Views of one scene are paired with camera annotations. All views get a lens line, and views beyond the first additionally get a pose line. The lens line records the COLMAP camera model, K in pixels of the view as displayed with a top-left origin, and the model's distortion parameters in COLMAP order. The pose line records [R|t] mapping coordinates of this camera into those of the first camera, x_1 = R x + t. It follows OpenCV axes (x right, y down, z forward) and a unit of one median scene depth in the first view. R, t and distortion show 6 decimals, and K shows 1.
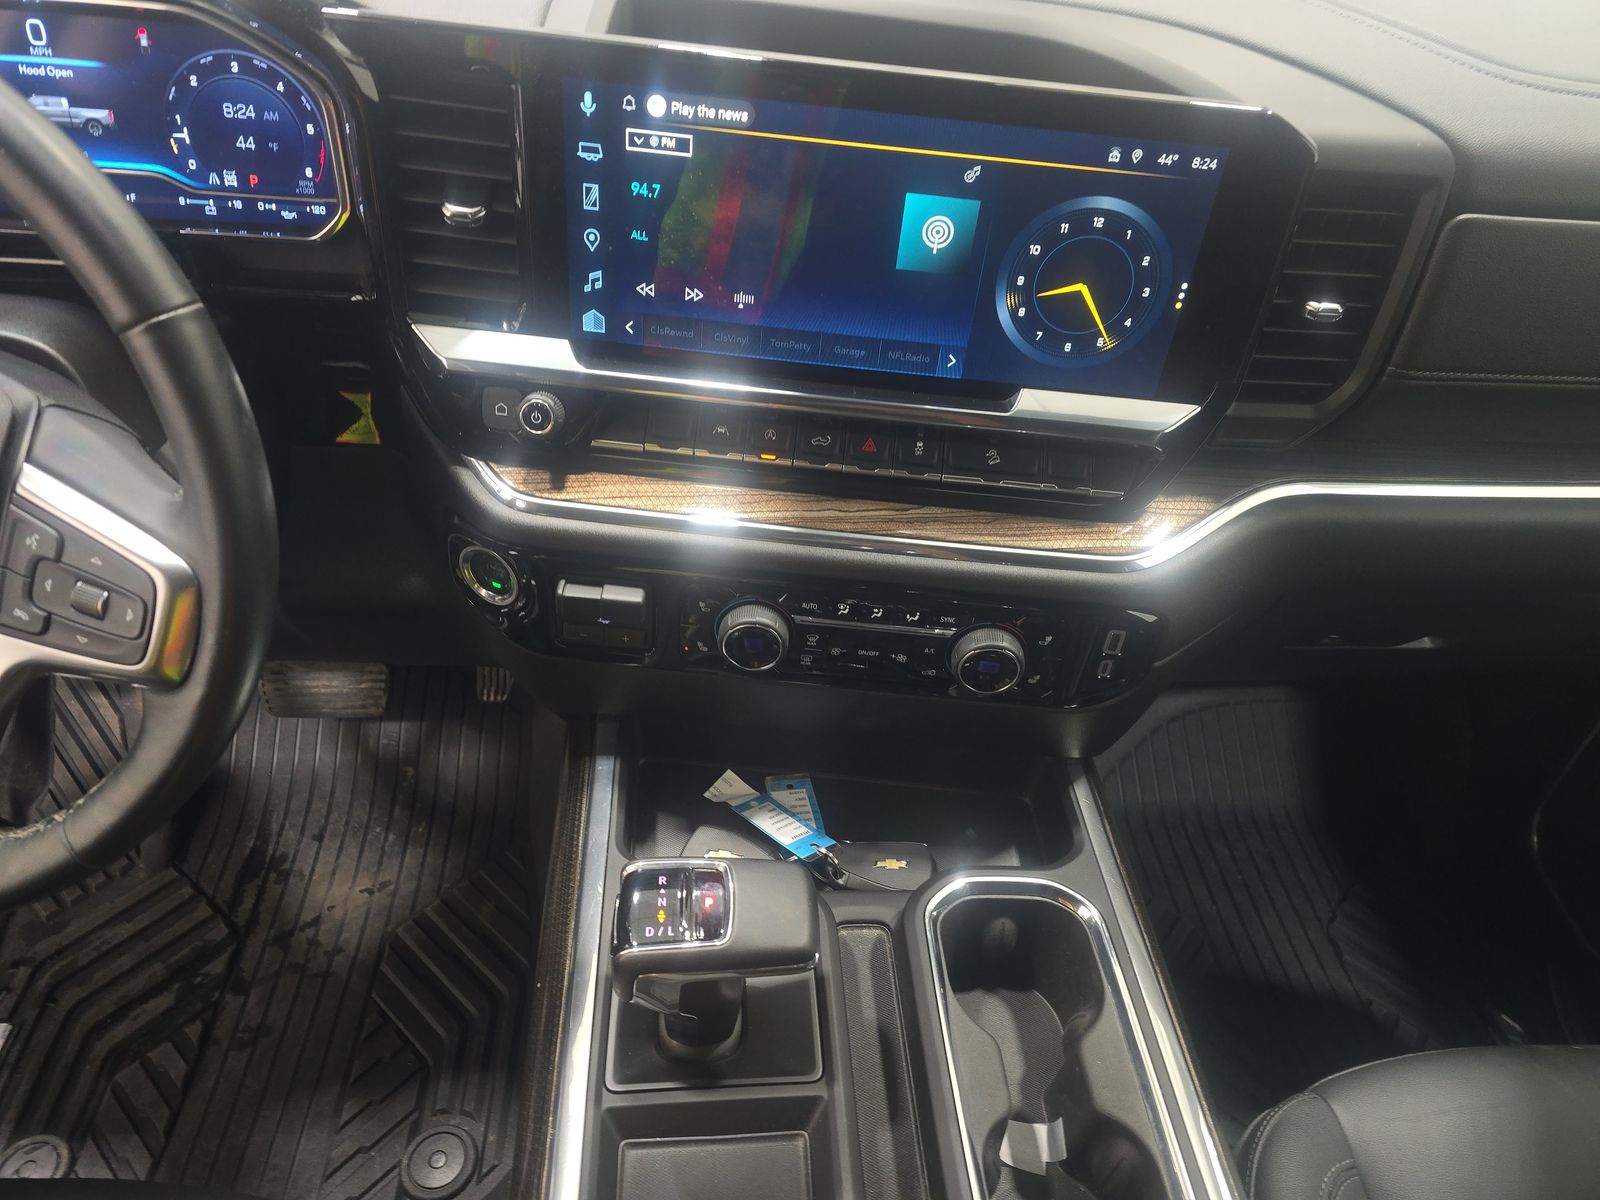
lens RADIAL K [[1064.0, 0, 800.0], [0, 1064.0, 600.0], [0, 0, 1]] dist [0.056848, -0.050852]
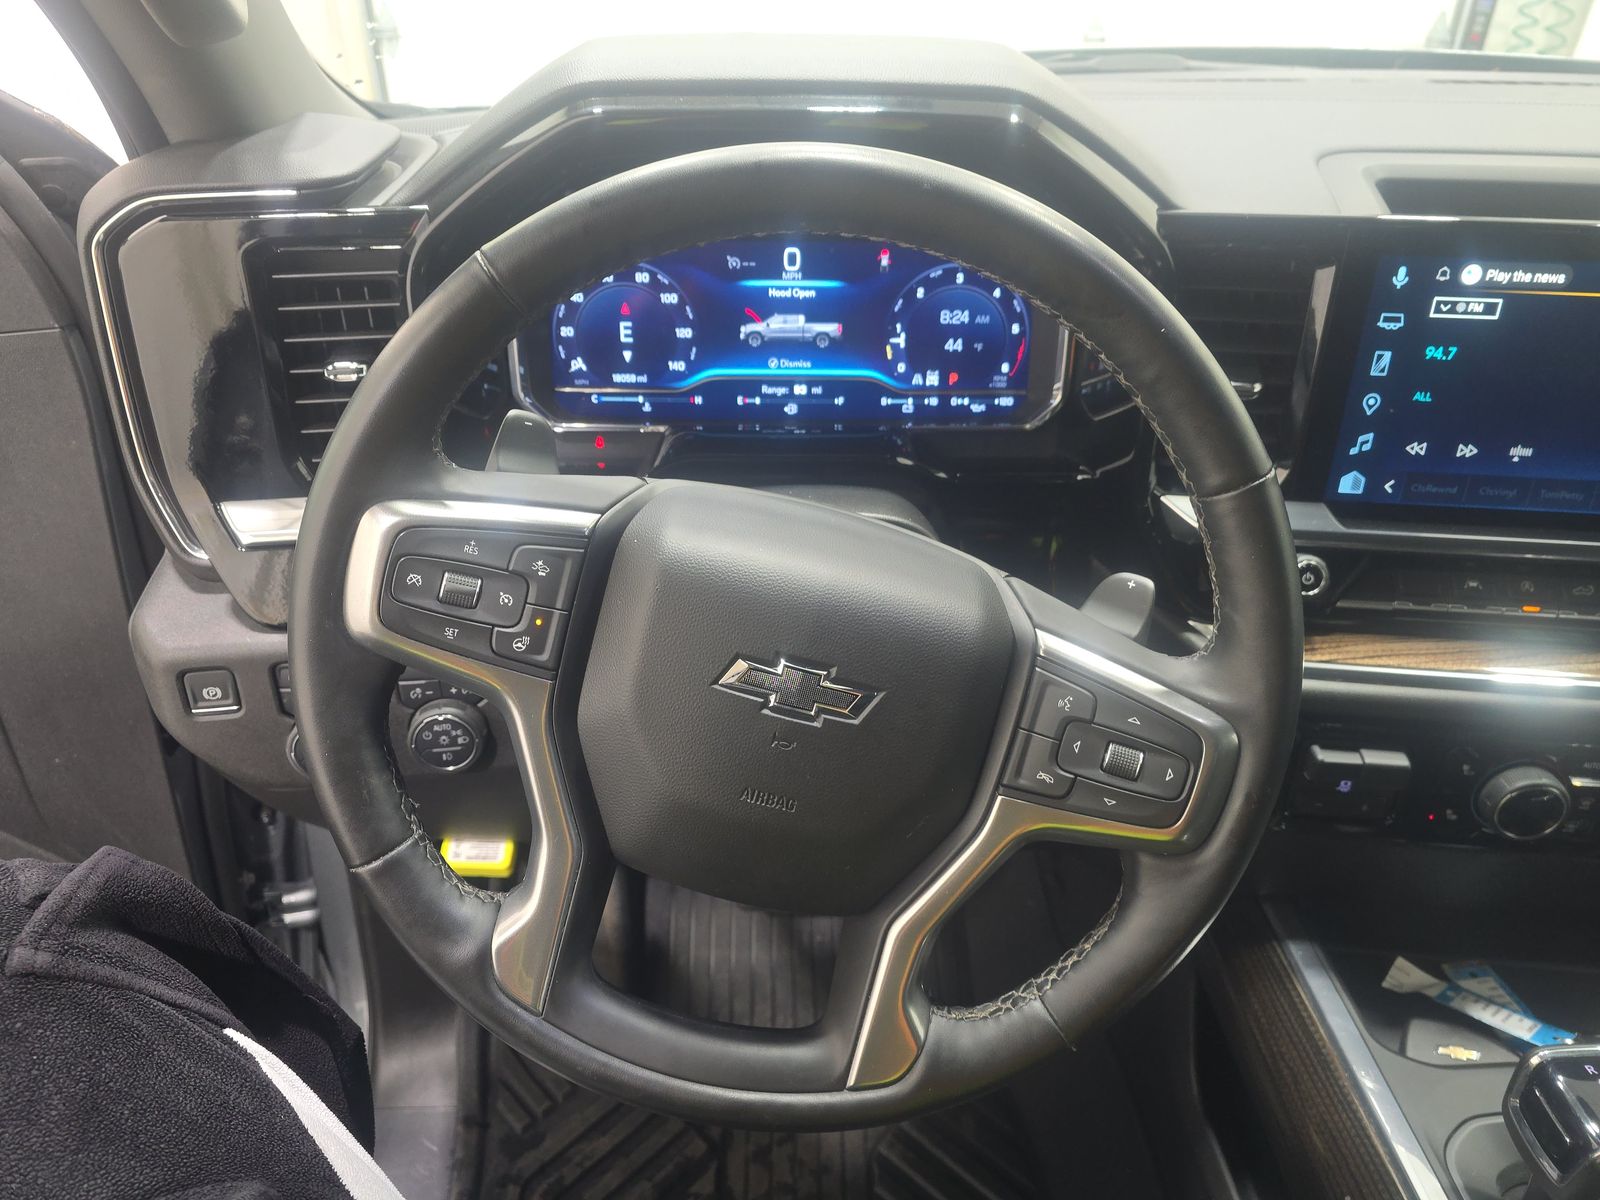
lens RADIAL K [[1084.2, 0, 797.8], [0, 1084.2, 608.8], [0, 0, 1]] dist [0.053608, -0.065849]
pose [[0.995461, -0.040474, -0.086133, -0.610272], [0.024832, 0.984170, -0.175477, 0.022110], [0.091872, 0.172541, 0.980708, -0.032432]]
